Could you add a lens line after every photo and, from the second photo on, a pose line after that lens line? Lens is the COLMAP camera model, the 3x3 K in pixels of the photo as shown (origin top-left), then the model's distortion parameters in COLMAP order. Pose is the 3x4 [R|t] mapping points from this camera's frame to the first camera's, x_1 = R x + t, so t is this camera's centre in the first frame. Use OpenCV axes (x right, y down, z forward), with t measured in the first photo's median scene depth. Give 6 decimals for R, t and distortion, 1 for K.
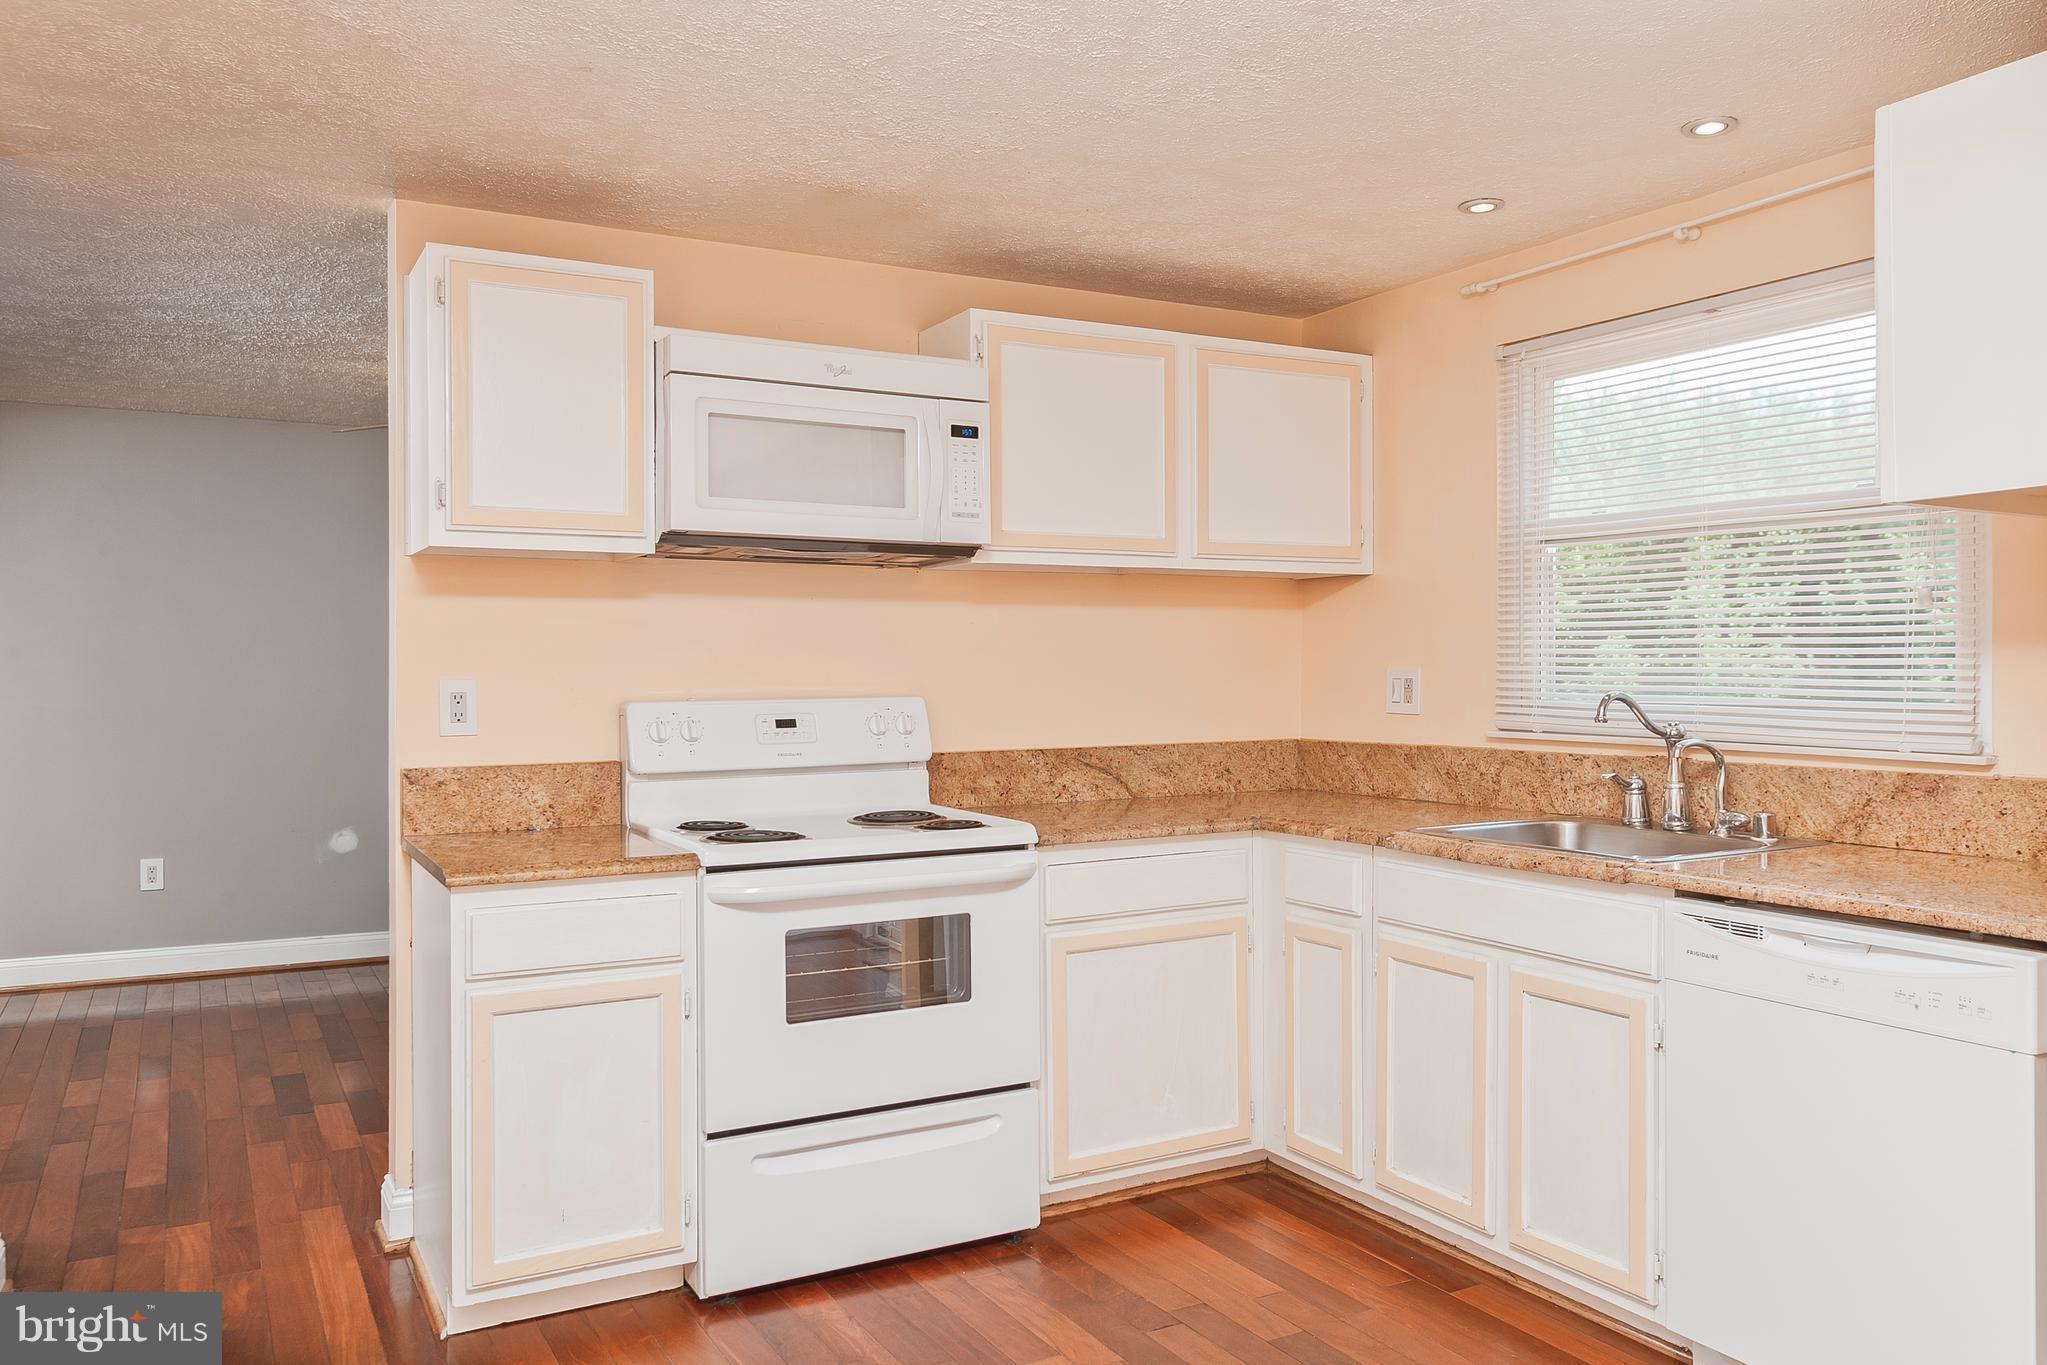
lens RADIAL K [[1484.7, 0, 1024.6], [0, 1484.7, 669.6], [0, 0, 1]] dist [-0.010610, 0.012657]
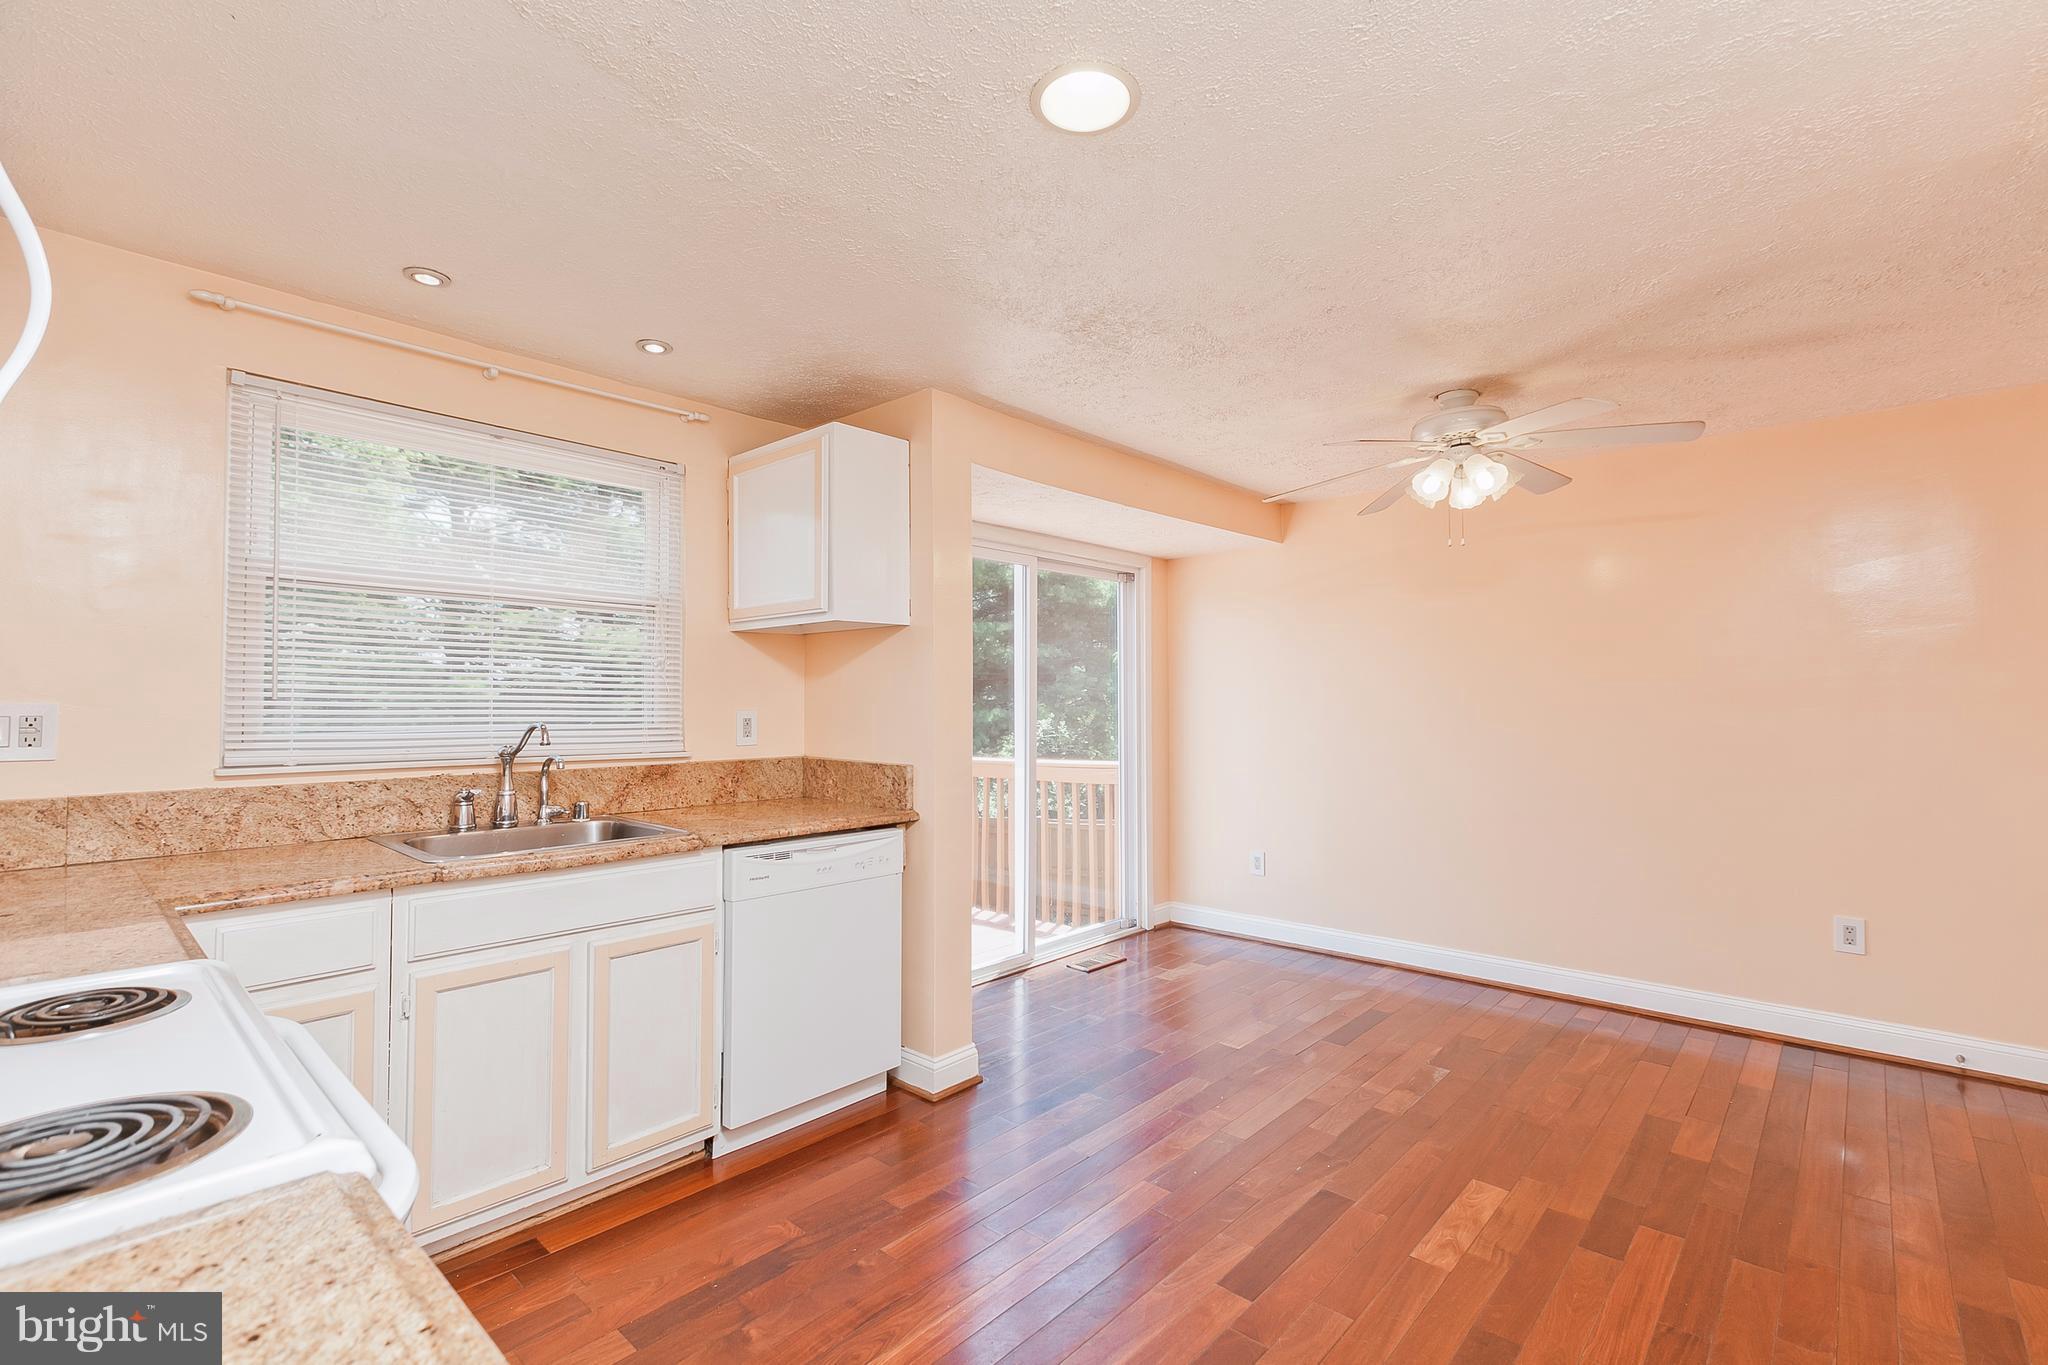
lens RADIAL K [[920.6, 0, 997.9], [0, 920.6, 680.2], [0, 0, 1]] dist [-0.002611, 0.001545]
pose [[-0.307286, 0.024914, 0.951291, -0.443847], [0.000726, 0.999663, -0.025947, -0.000114], [-0.951617, -0.007283, -0.307200, 0.788914]]
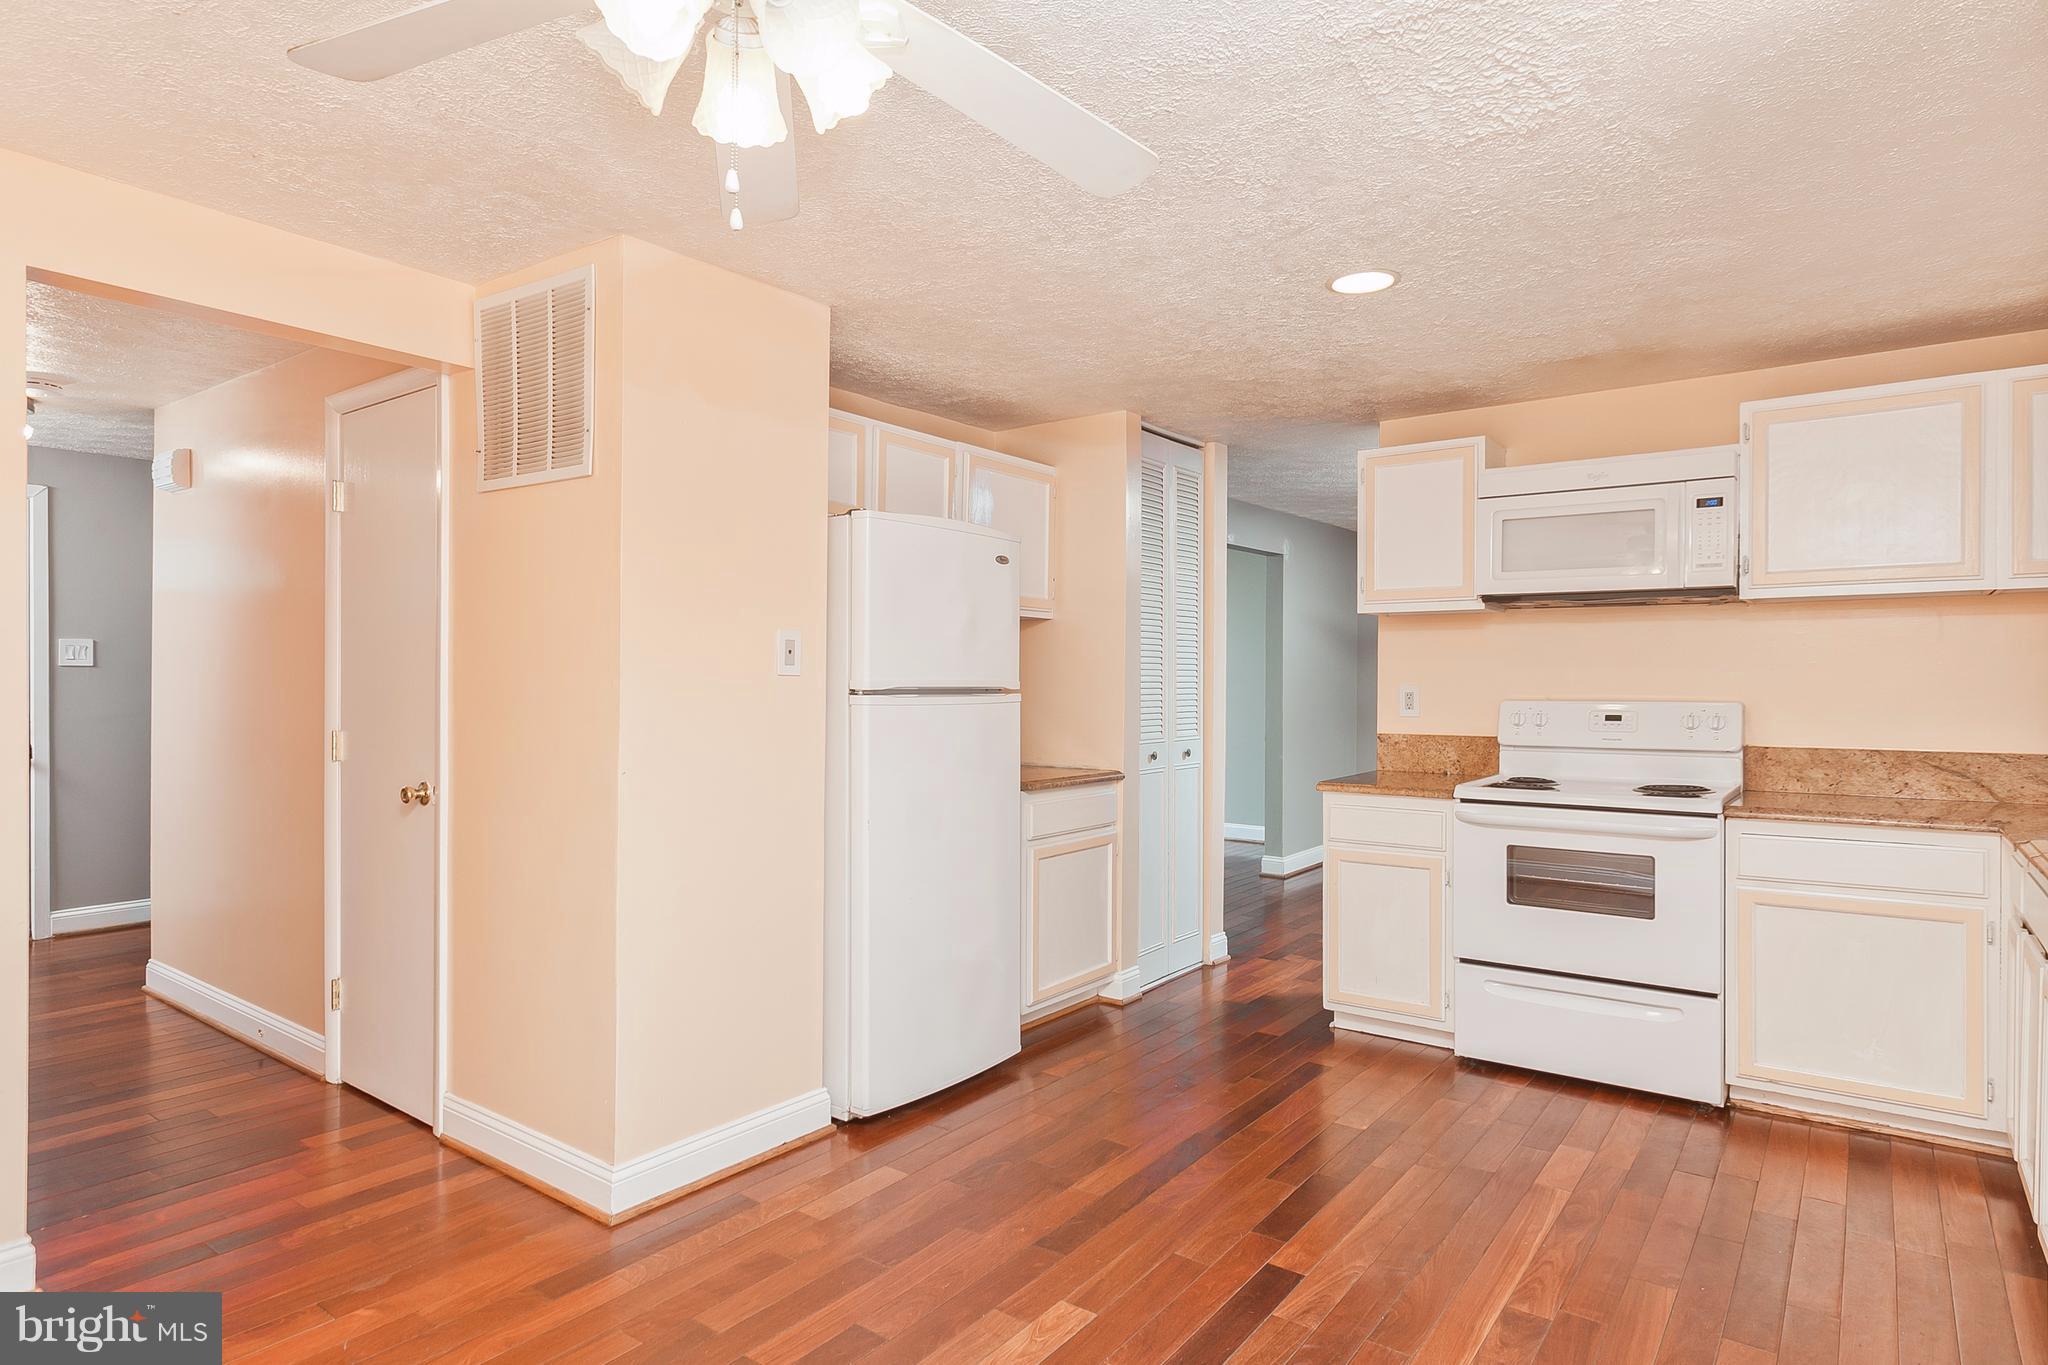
lens RADIAL K [[1141.9, 0, 1052.4], [0, 1141.9, 679.3], [0, 0, 1]] dist [-0.000510, -0.000962]
pose [[0.427288, 0.004570, -0.904104, 0.647758], [-0.005872, 0.999980, 0.002279, -0.000619], [0.904097, 0.004335, 0.427306, 0.031146]]
